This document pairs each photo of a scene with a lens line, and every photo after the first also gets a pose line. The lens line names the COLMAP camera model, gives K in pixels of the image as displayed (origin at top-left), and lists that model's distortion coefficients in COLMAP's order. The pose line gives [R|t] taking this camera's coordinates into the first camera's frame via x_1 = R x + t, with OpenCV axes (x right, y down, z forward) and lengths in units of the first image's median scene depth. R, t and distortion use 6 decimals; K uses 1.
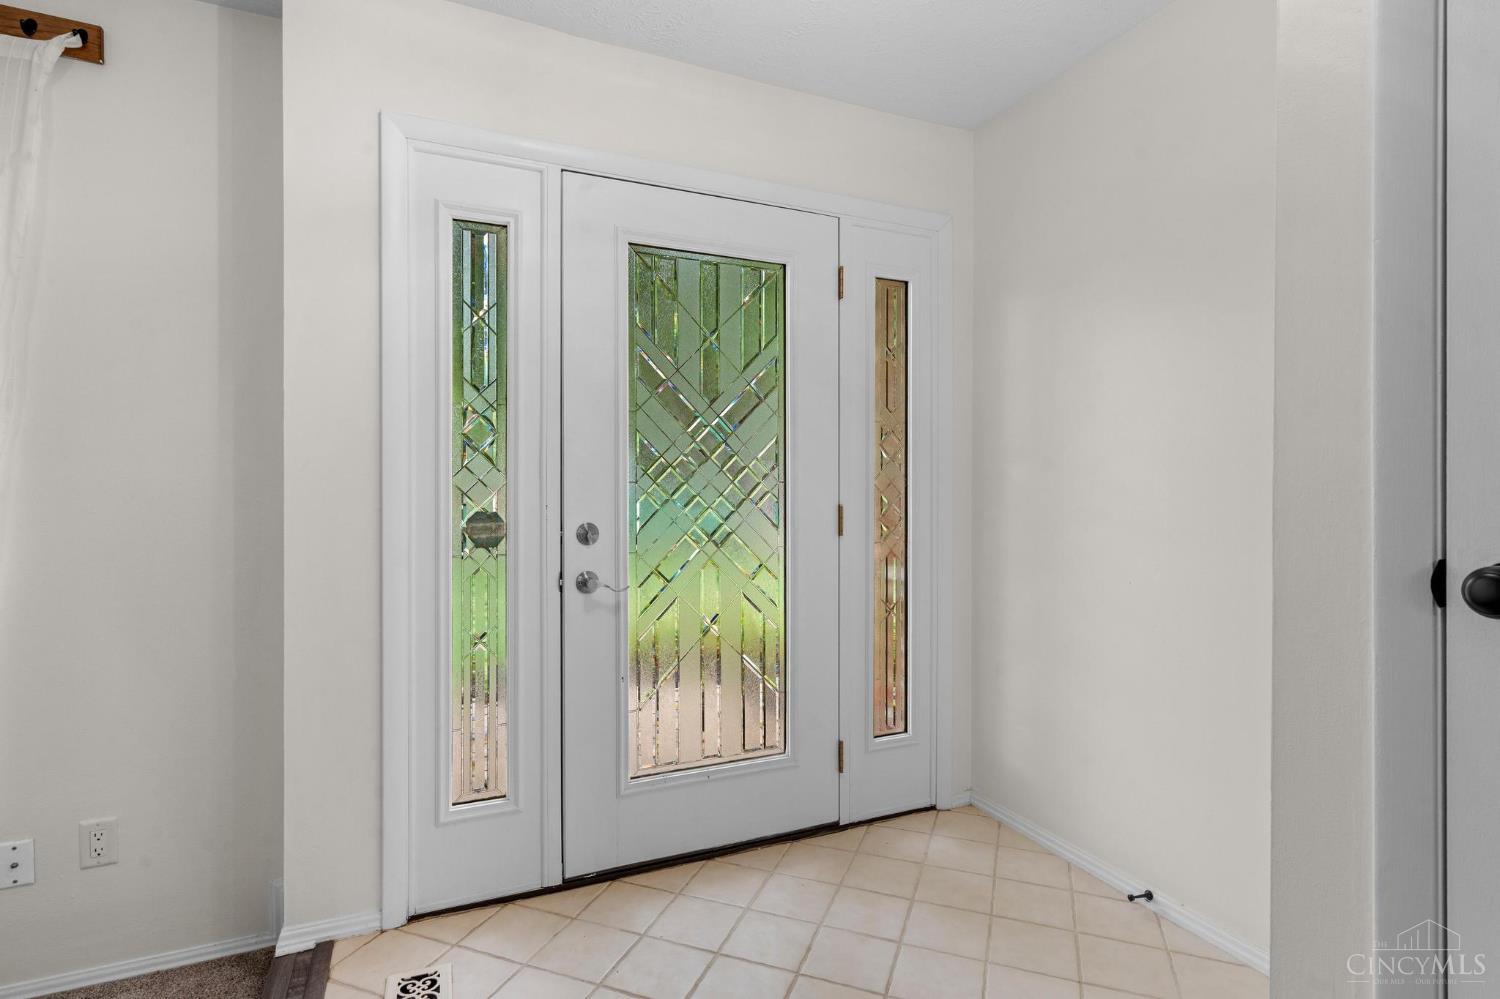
lens RADIAL K [[721.2, 0, 751.5], [0, 721.2, 499.9], [0, 0, 1]] dist [-0.002255, 0.000210]
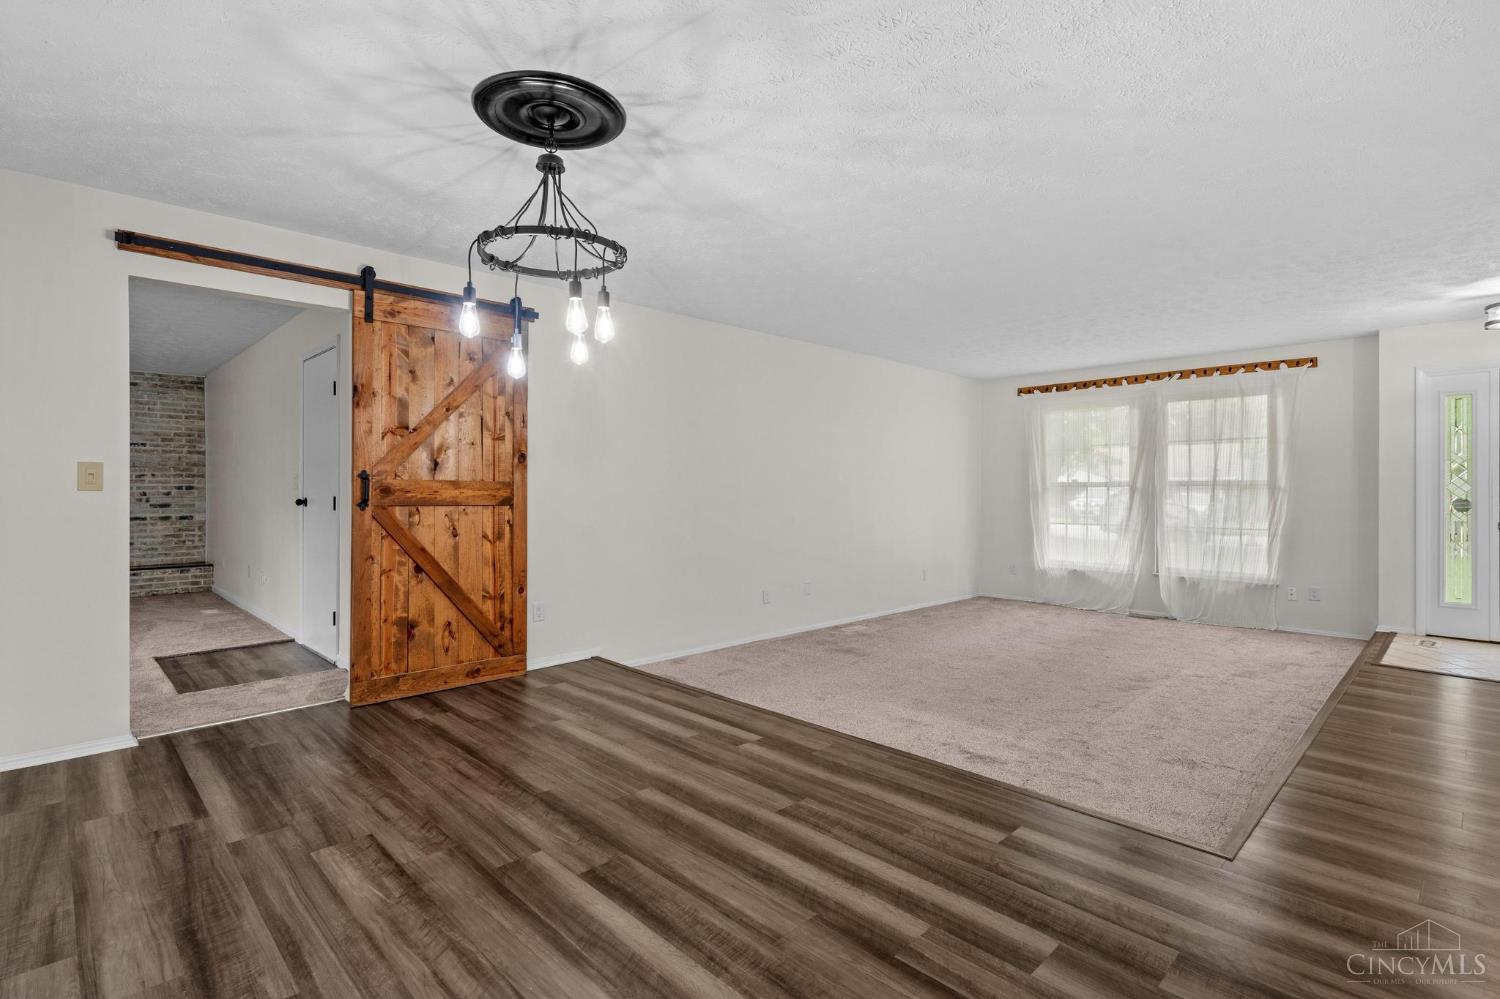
lens RADIAL K [[721.2, 0, 742.9], [0, 721.2, 489.7], [0, 0, 1]] dist [-0.002255, 0.000210]
pose [[0.352629, -0.000080, -0.935763, 1.183203], [-0.007013, 0.999972, -0.002728, 0.011601], [0.935737, 0.007524, 0.352618, -2.422052]]
